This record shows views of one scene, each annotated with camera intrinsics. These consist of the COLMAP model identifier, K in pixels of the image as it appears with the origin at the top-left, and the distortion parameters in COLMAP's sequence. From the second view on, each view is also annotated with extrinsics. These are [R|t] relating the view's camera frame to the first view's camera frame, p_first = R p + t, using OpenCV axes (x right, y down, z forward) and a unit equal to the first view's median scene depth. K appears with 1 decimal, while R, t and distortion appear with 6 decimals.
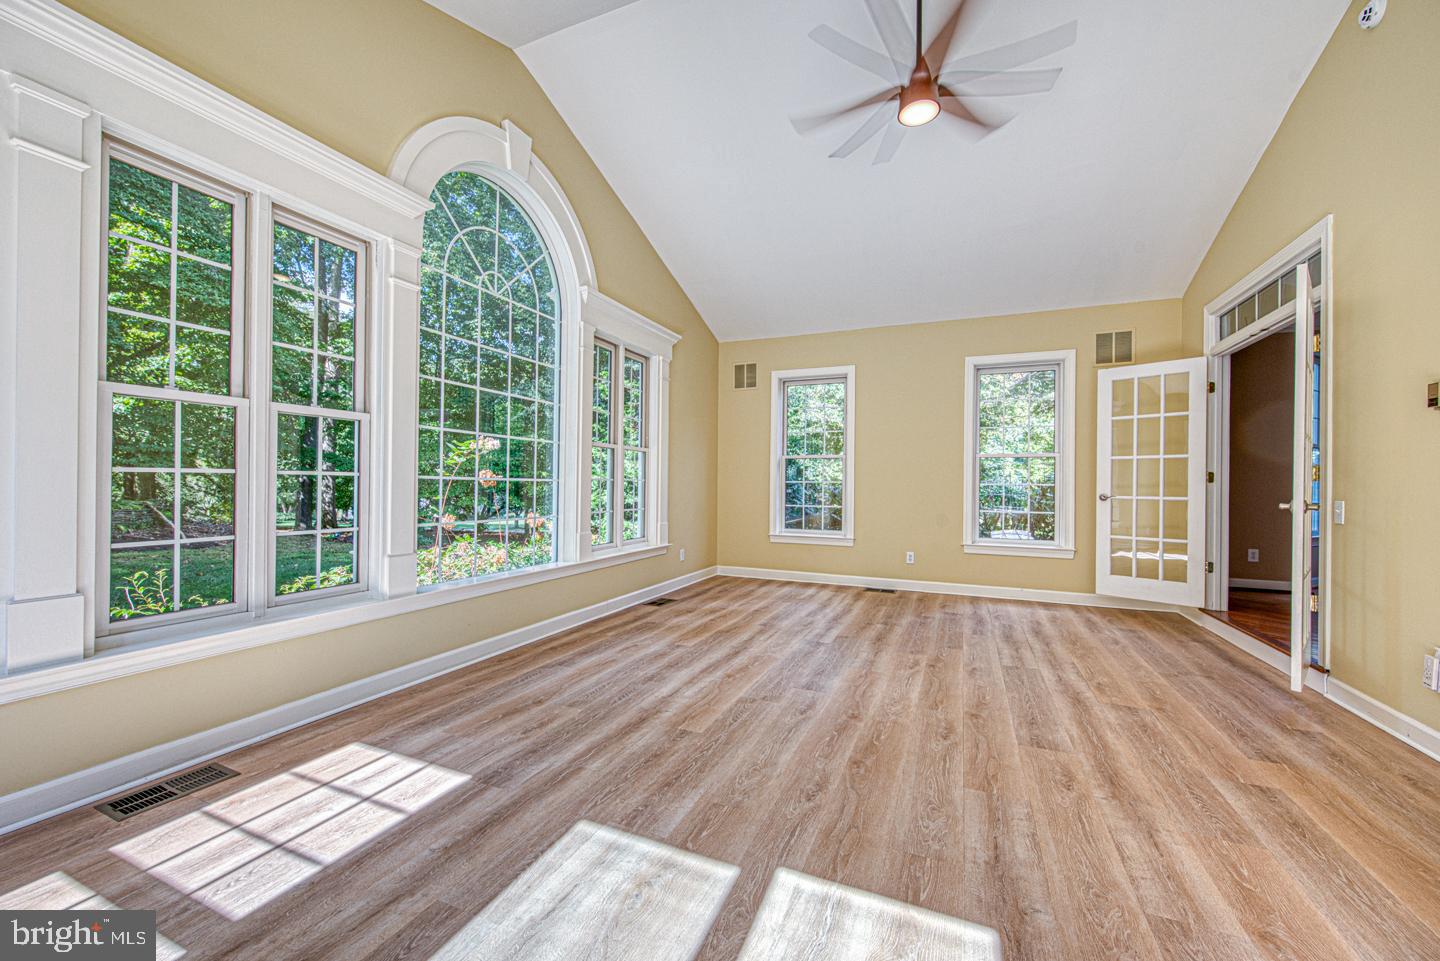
lens RADIAL K [[552.8, 0, 720.5], [0, 552.8, 483.3], [0, 0, 1]] dist [0.003869, -0.001384]
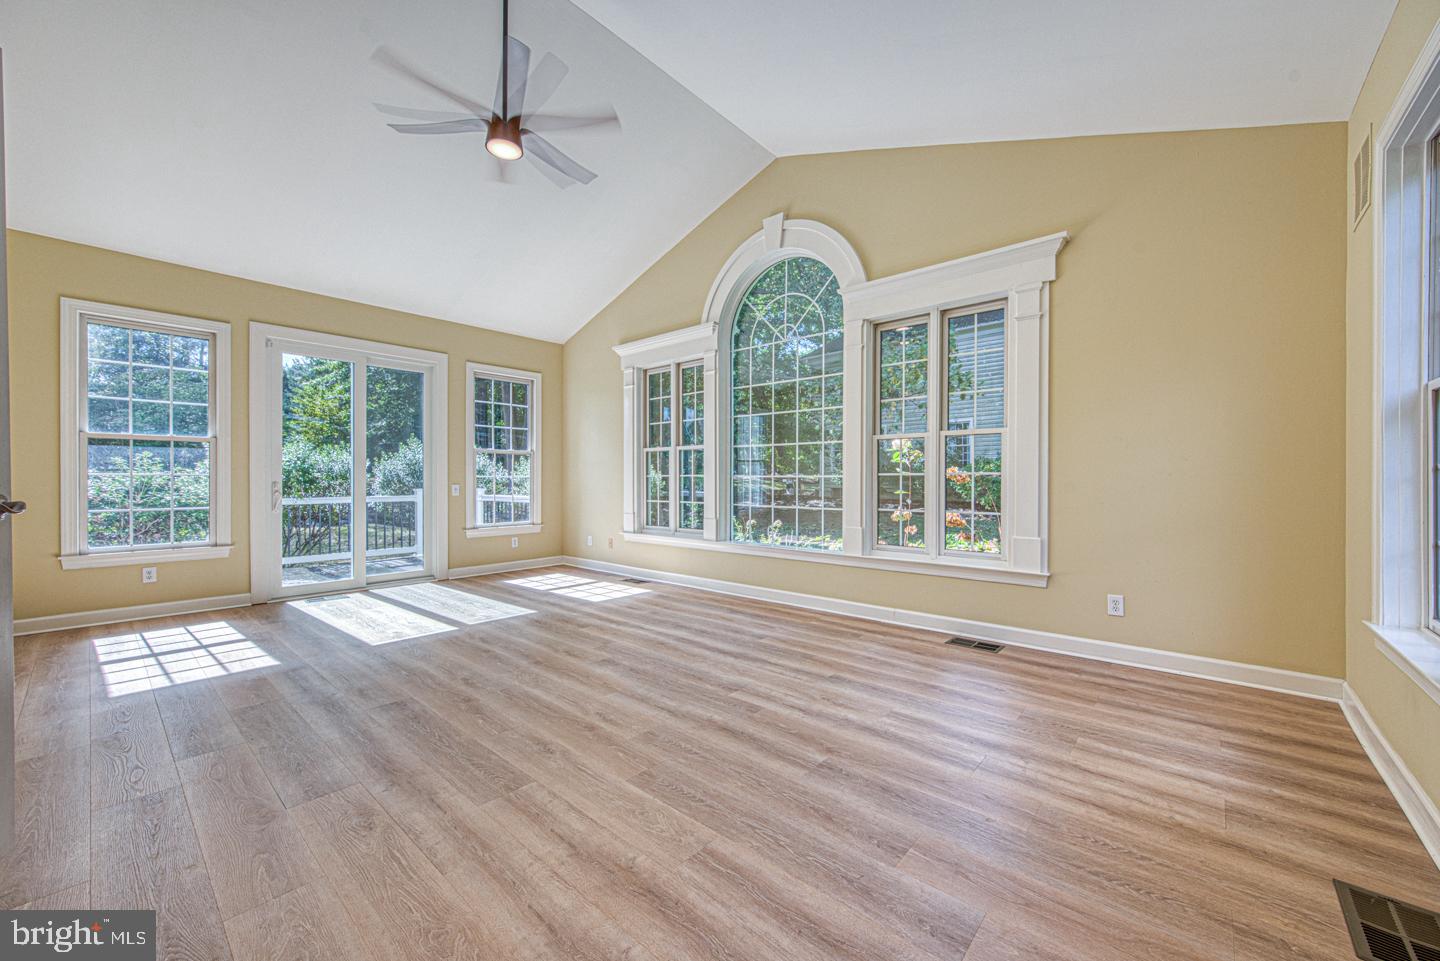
lens RADIAL K [[552.8, 0, 719.1], [0, 552.8, 477.9], [0, 0, 1]] dist [0.003869, -0.001384]
pose [[-0.305859, -0.013255, -0.951985, 1.048631], [0.000034, 0.999903, -0.013933, 0.018221], [0.952077, -0.004294, -0.305829, 1.421345]]
